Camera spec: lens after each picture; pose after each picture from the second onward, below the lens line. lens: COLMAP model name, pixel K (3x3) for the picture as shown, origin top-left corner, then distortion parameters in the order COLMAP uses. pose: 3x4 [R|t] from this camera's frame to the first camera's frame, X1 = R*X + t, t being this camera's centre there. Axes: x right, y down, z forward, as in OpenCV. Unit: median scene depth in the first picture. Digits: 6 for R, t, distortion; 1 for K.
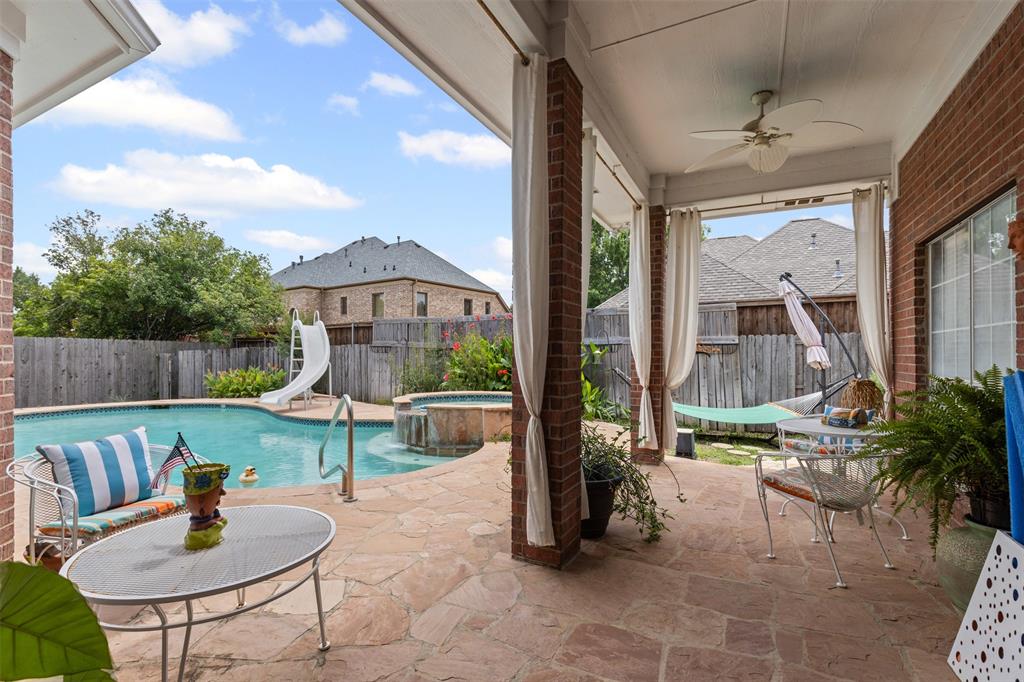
lens RADIAL K [[465.7, 0, 516.0], [0, 465.7, 355.7], [0, 0, 1]] dist [0.000433, -0.000186]
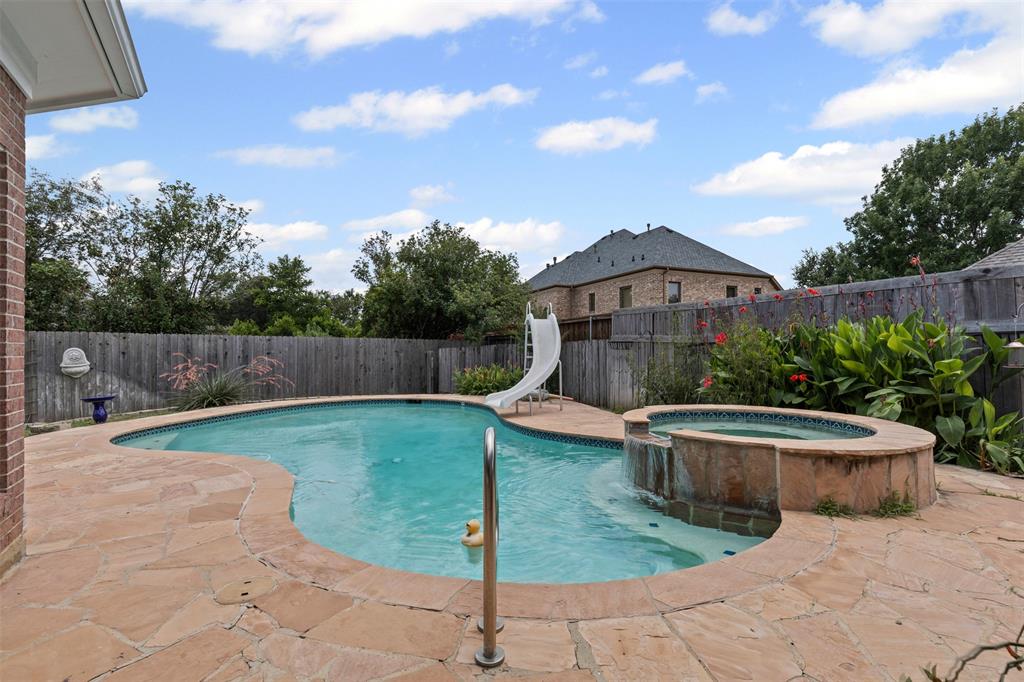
lens RADIAL K [[471.1, 0, 513.9], [0, 471.1, 349.9], [0, 0, 1]] dist [0.000301, -0.000166]
pose [[0.862290, -0.002950, -0.506407, -0.025563], [-0.001009, 0.999971, -0.007544, 0.001362], [0.506414, 0.007016, 0.862262, 0.164150]]
